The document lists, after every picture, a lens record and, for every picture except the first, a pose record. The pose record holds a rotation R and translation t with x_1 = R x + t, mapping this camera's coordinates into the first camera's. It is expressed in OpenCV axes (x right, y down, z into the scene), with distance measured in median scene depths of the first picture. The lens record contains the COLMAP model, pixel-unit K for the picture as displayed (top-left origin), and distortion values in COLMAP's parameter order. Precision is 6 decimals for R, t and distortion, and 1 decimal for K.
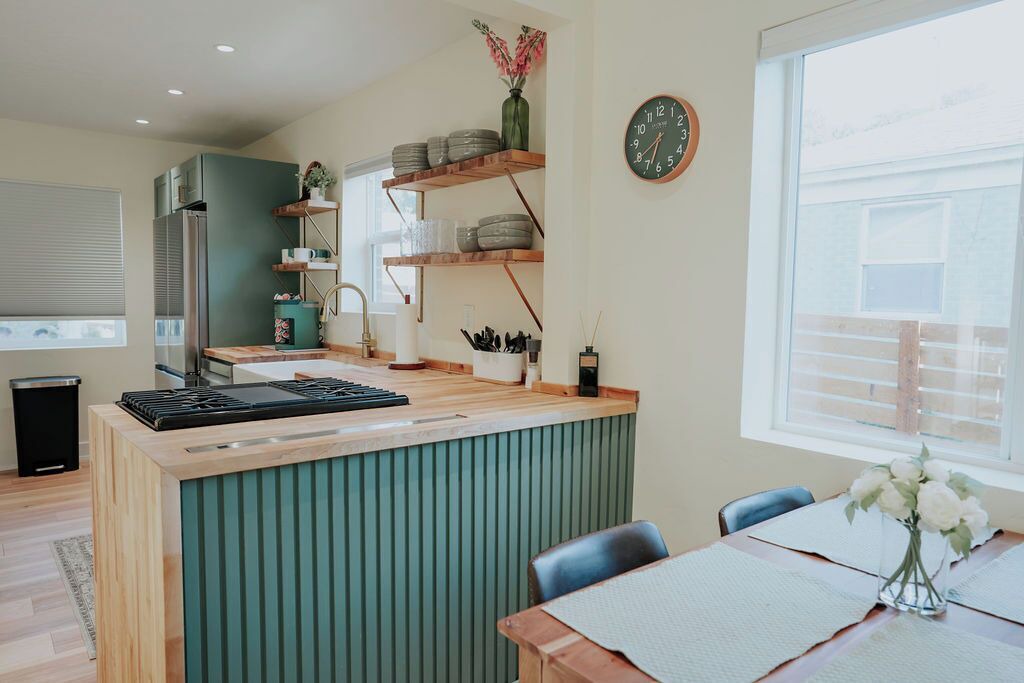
lens RADIAL K [[747.5, 0, 520.8], [0, 747.5, 345.1], [0, 0, 1]] dist [-0.029199, 0.044998]
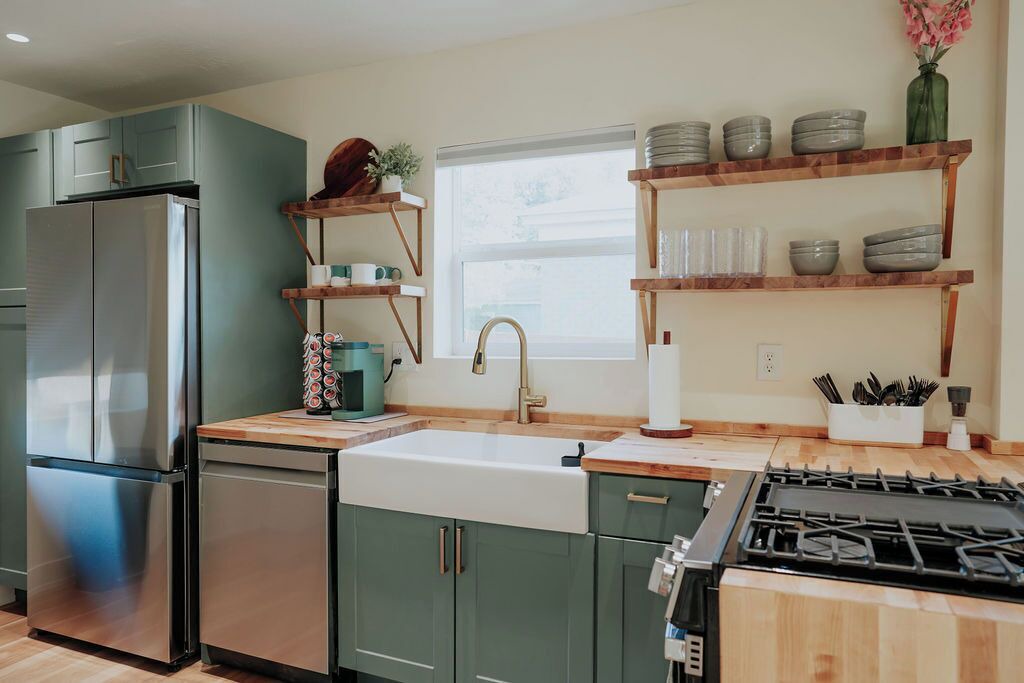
lens RADIAL K [[747.5, 0, 513.6], [0, 747.5, 341.0], [0, 0, 1]] dist [-0.029199, 0.044998]
pose [[0.877507, -0.021274, 0.479092, -0.640331], [0.044578, 0.998309, -0.037319, -0.039583], [-0.477488, 0.054105, 0.876971, 0.457421]]
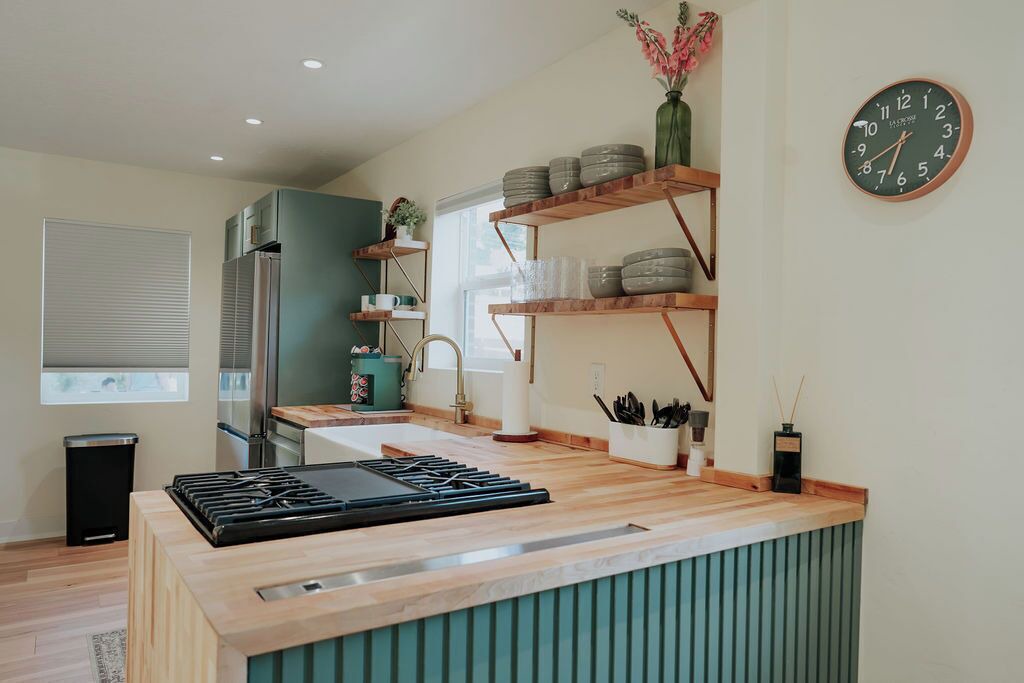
lens RADIAL K [[747.5, 0, 505.9], [0, 747.5, 333.0], [0, 0, 1]] dist [-0.029199, 0.044998]
pose [[0.995883, 0.007430, -0.090338, -0.093496], [-0.015098, 0.996309, -0.084499, -0.016652], [0.089377, 0.085515, 0.992320, 0.188738]]
